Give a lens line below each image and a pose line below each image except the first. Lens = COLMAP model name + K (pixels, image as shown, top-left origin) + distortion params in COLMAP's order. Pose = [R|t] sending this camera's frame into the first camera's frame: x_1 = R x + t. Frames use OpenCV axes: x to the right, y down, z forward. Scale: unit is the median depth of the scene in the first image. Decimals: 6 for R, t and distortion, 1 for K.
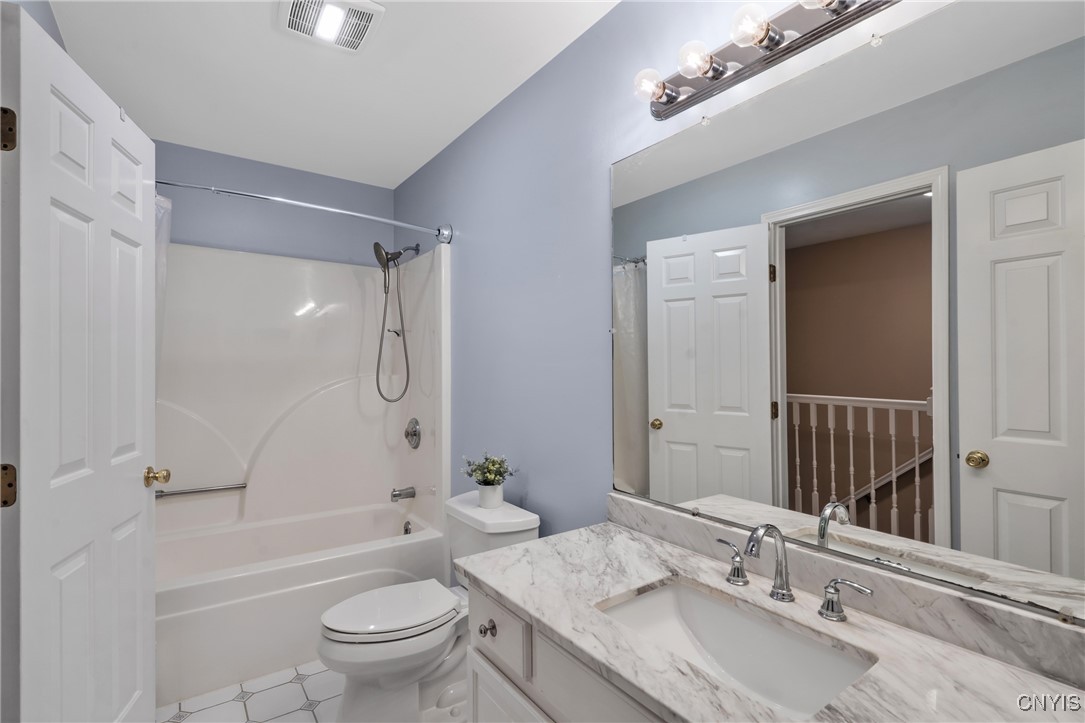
lens RADIAL K [[506.8, 0, 546.1], [0, 506.8, 363.8], [0, 0, 1]] dist [-0.004455, 0.001799]
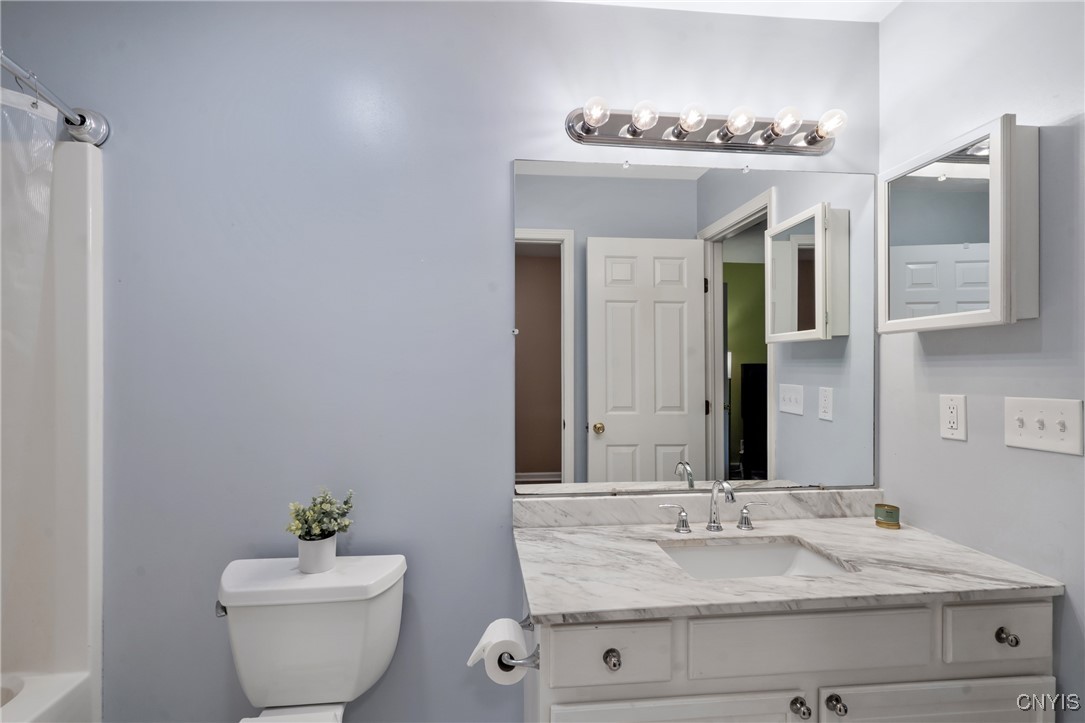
lens RADIAL K [[506.8, 0, 545.6], [0, 506.8, 359.0], [0, 0, 1]] dist [-0.004455, 0.001799]
pose [[0.494489, 0.014250, 0.869067, -0.849920], [-0.010392, 0.999891, -0.010483, -0.004623], [-0.869122, -0.003847, 0.494584, 0.576369]]
